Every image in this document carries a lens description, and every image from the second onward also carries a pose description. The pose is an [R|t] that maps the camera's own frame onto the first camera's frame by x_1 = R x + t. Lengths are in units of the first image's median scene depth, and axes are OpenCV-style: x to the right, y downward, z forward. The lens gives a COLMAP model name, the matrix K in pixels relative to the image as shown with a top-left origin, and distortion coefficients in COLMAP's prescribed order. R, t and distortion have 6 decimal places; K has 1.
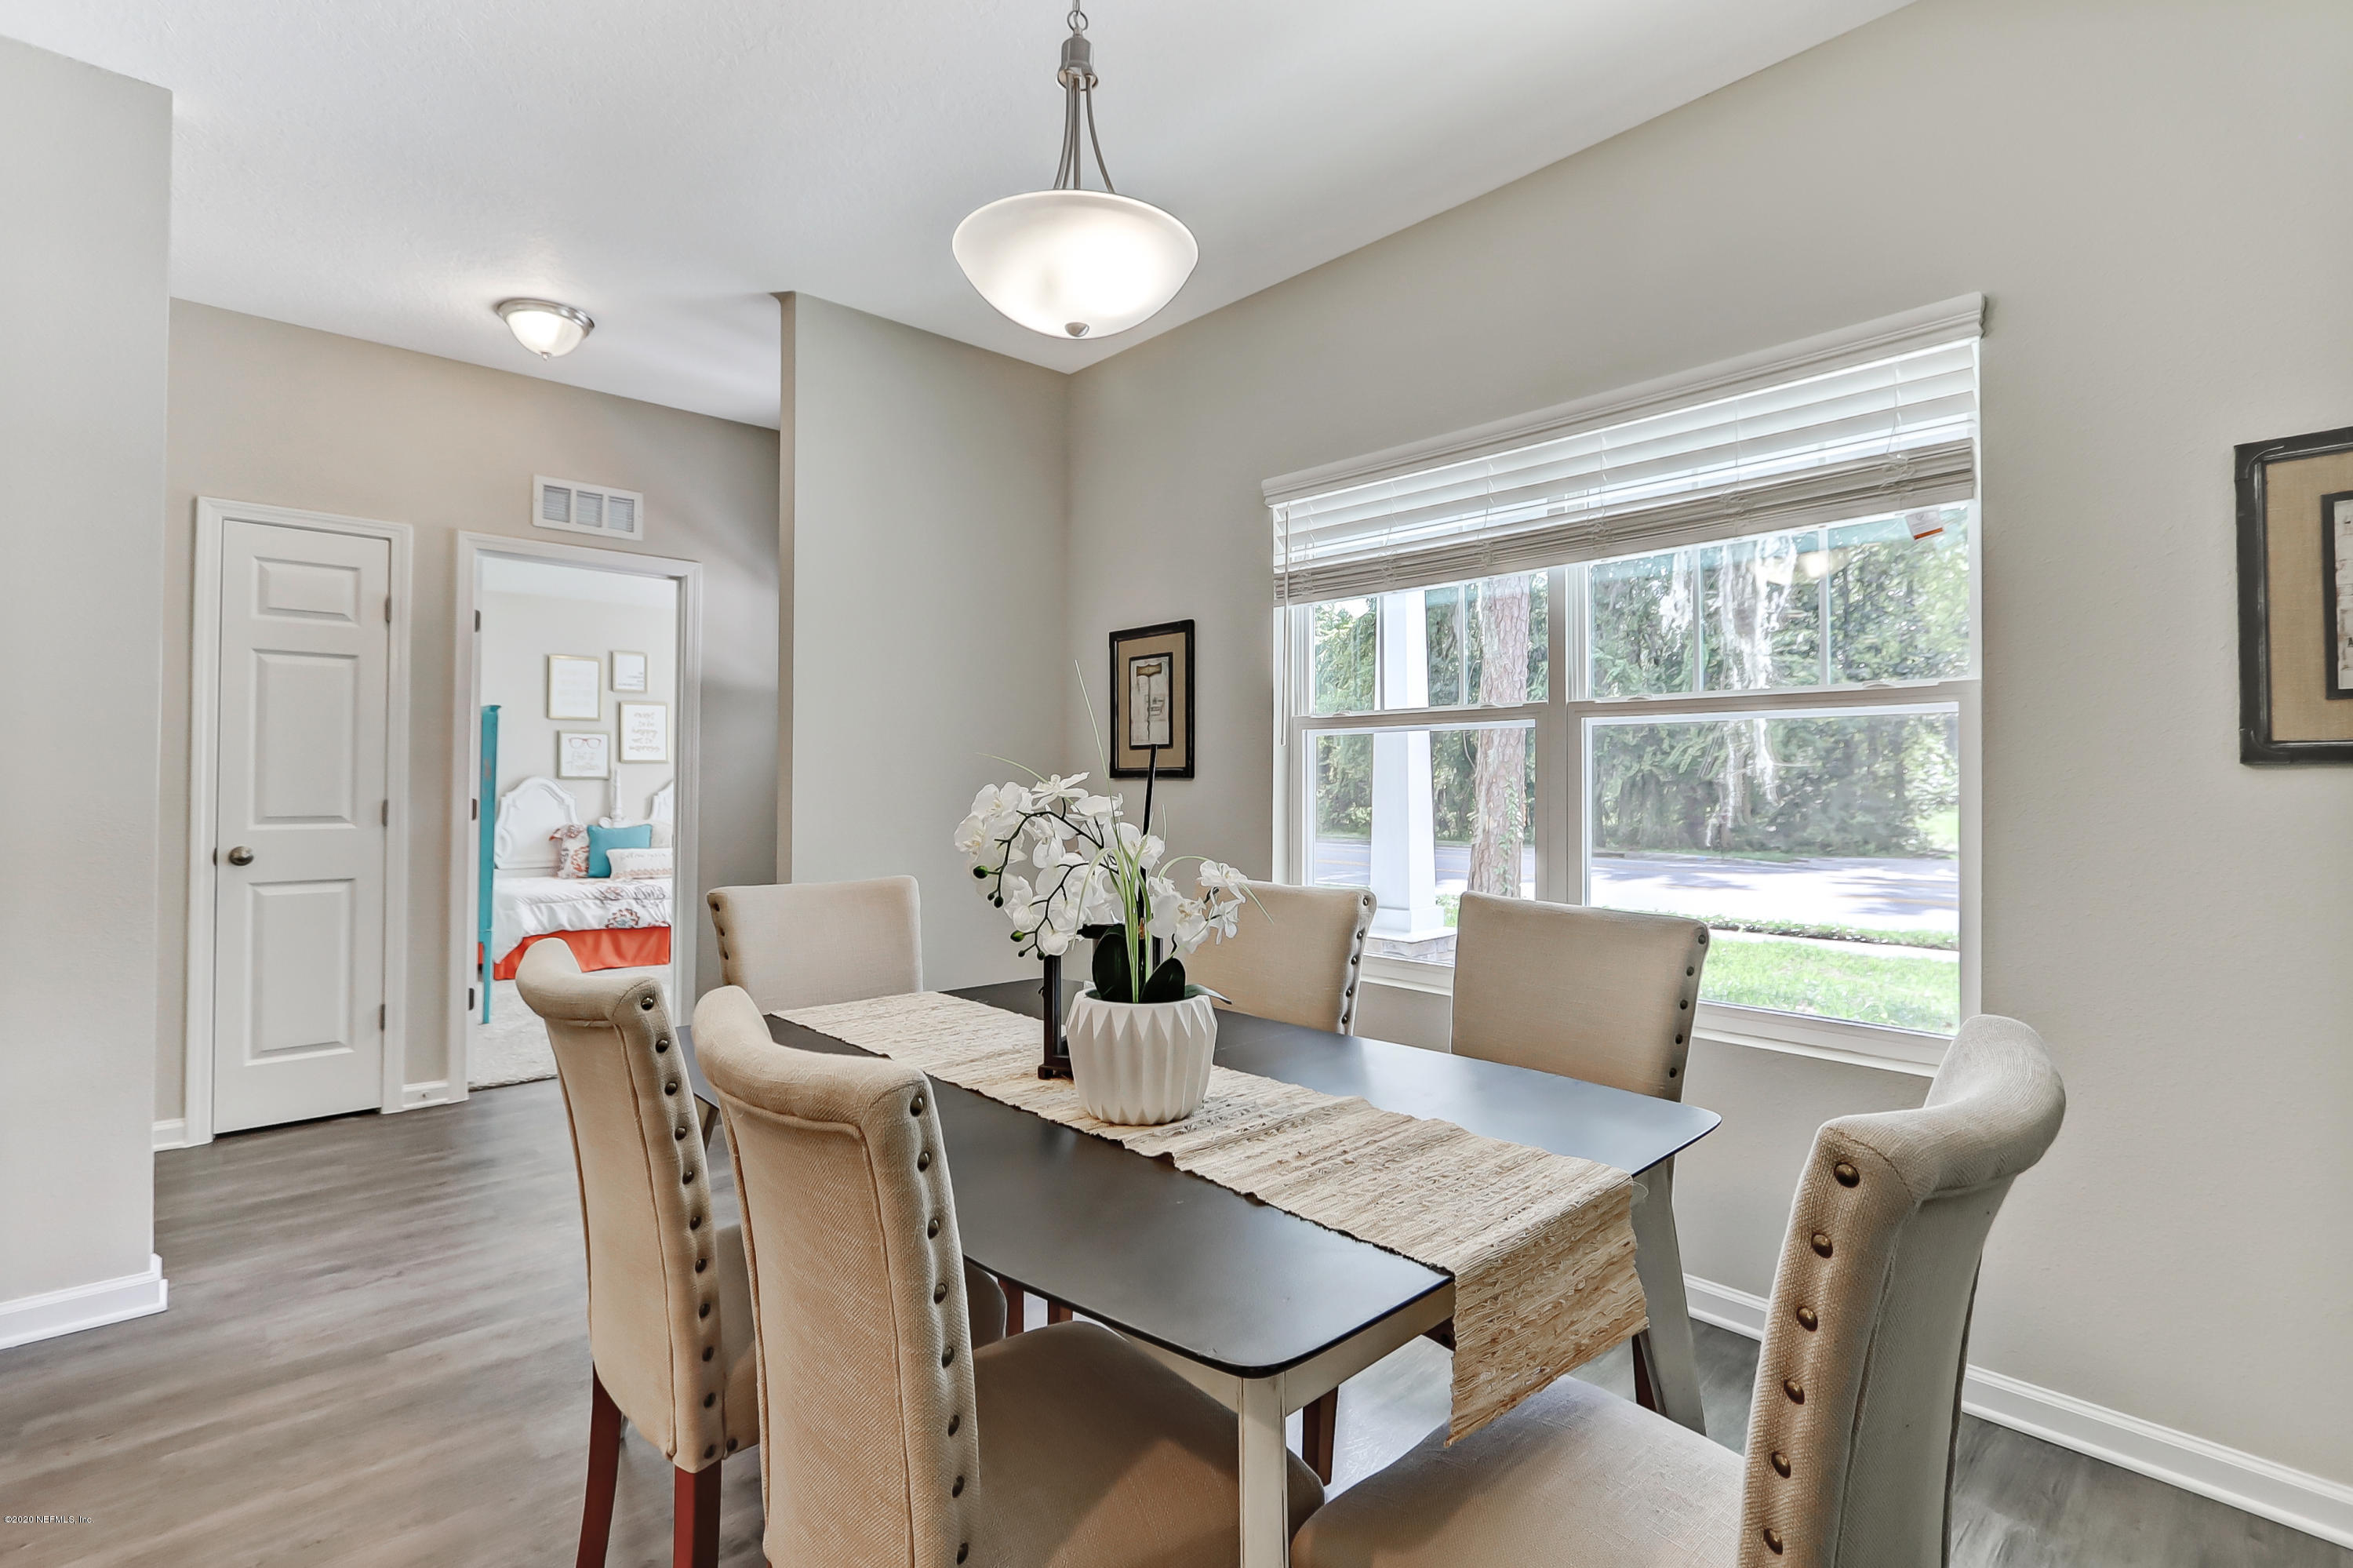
lens RADIAL K [[1097.2, 0, 1161.6], [0, 1097.2, 777.6], [0, 0, 1]] dist [-0.001687, 0.000245]
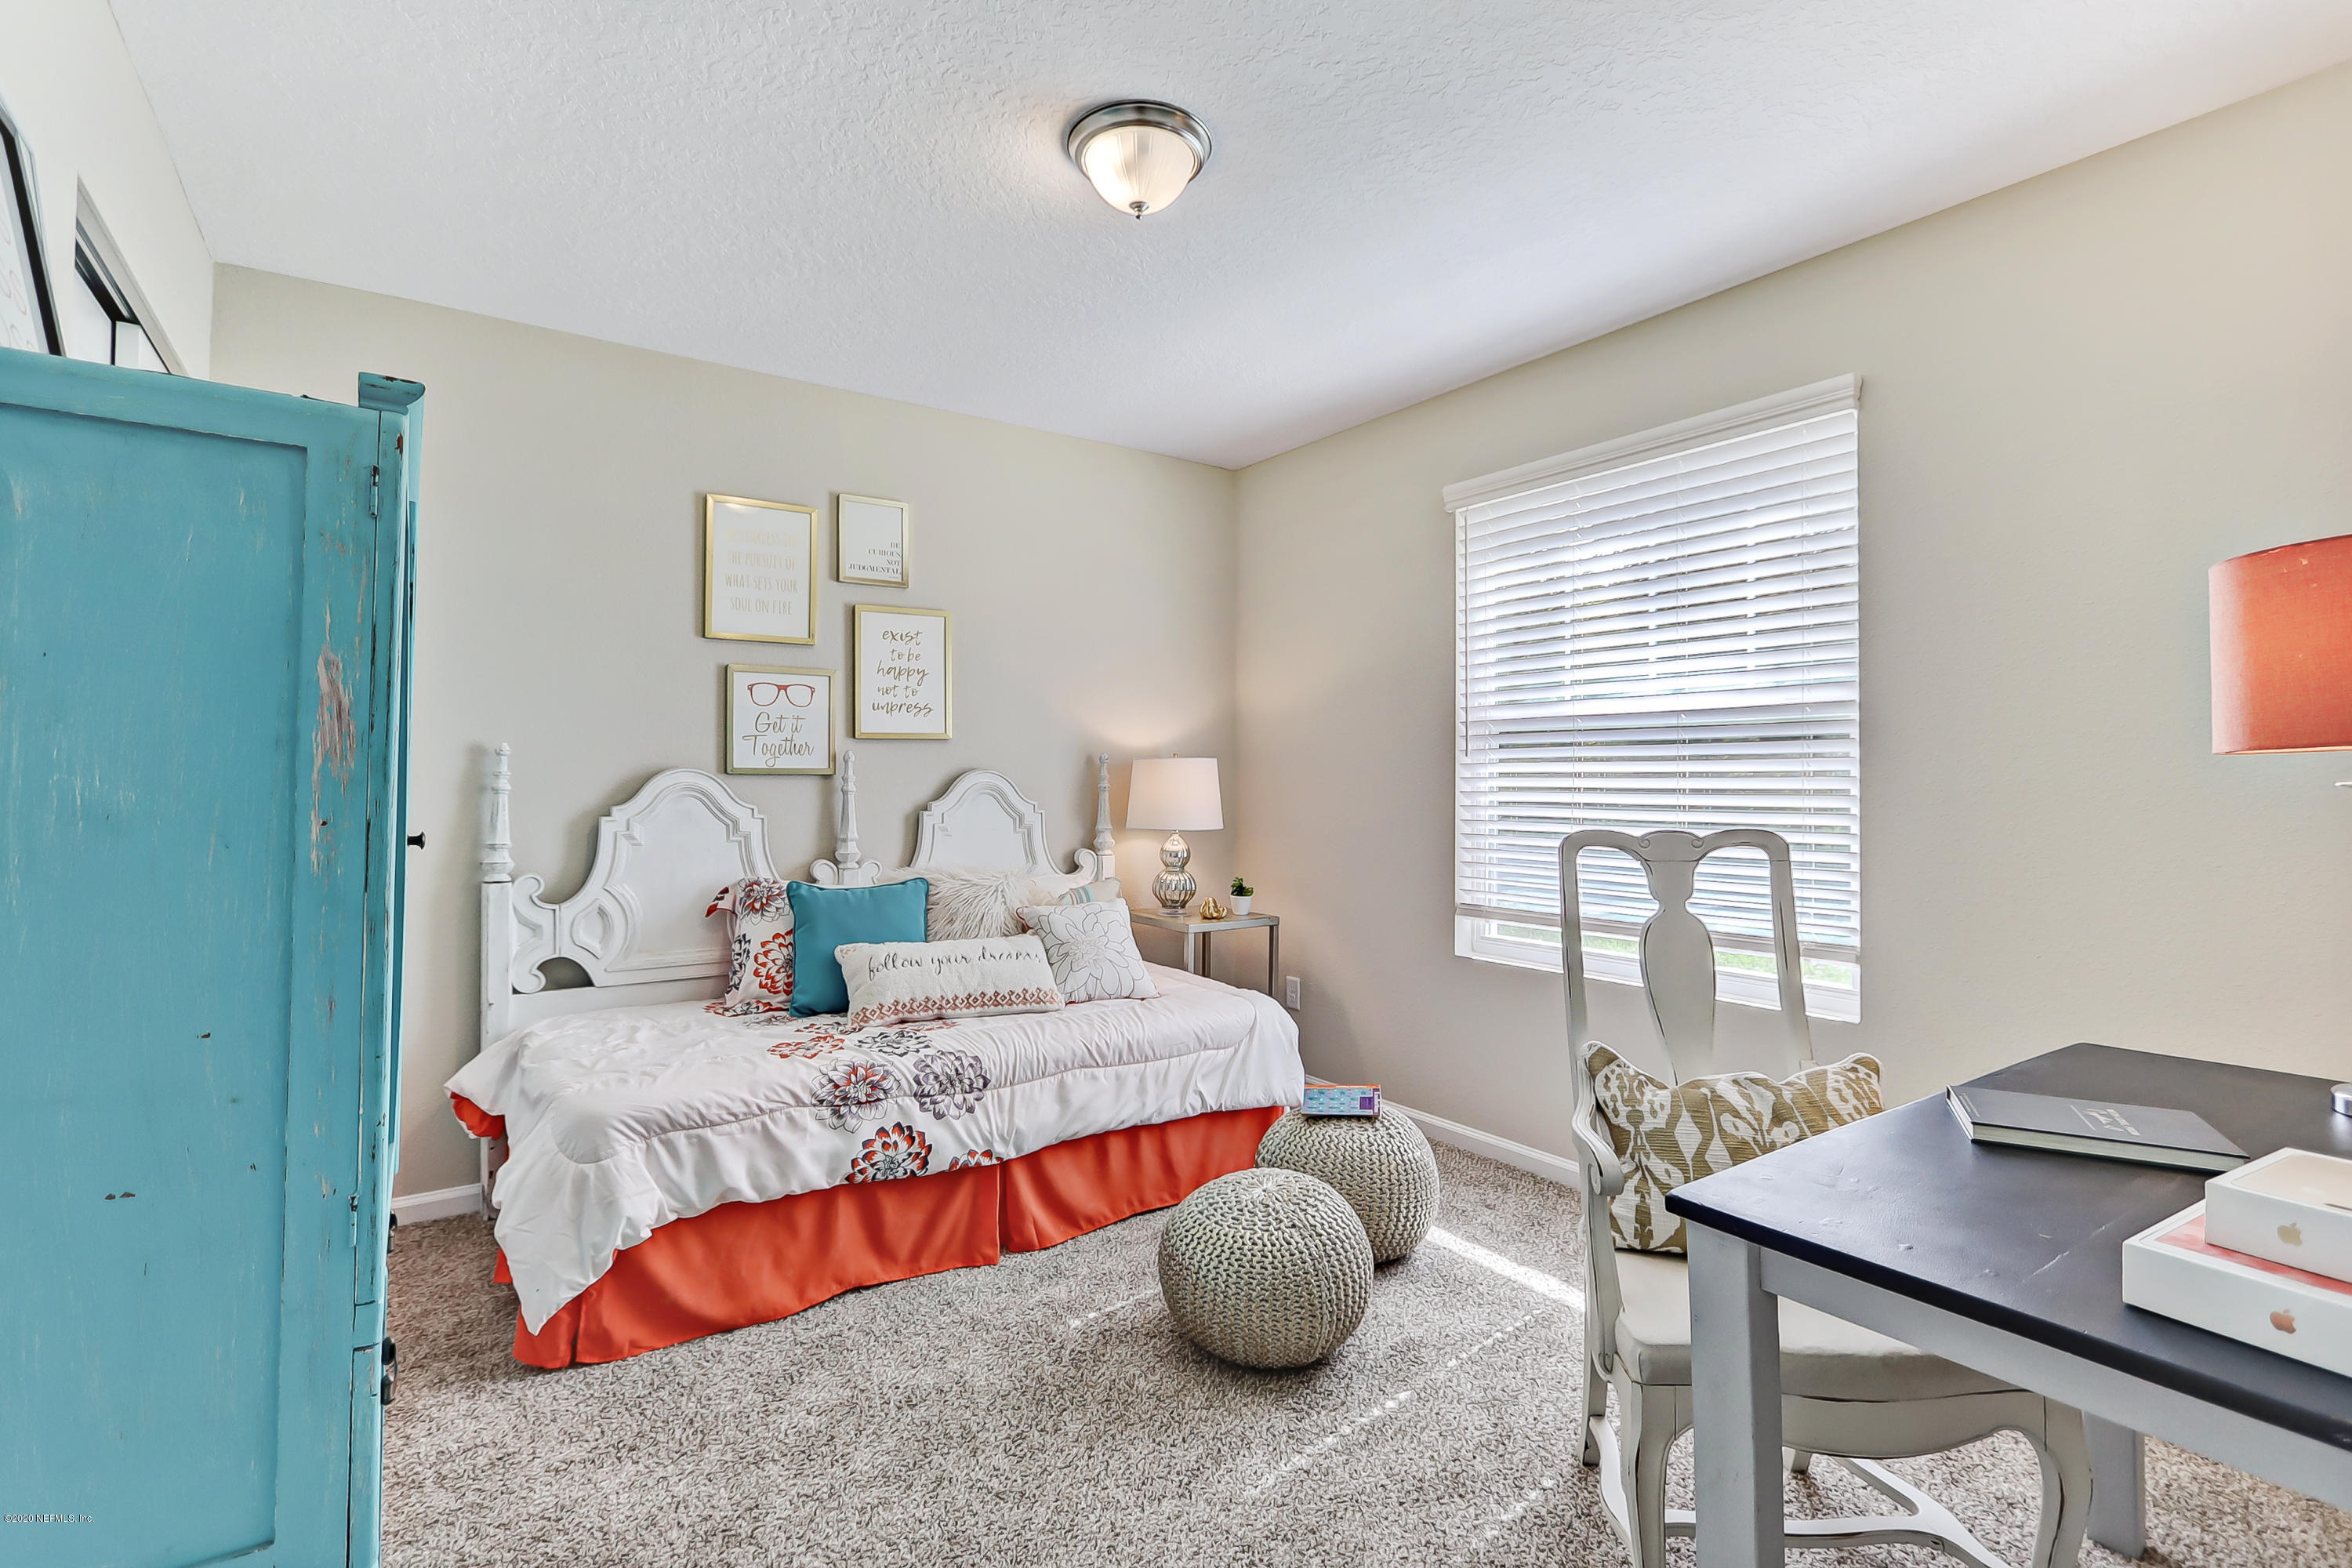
lens RADIAL K [[1096.7, 0, 1161.1], [0, 1096.7, 777.6], [0, 0, 1]] dist [-0.001687, 0.000245]
pose [[0.991335, -0.002489, -0.131334, -0.324694], [0.002745, 0.999995, 0.001762, 0.001845], [0.131329, -0.002107, 0.991337, 0.597176]]
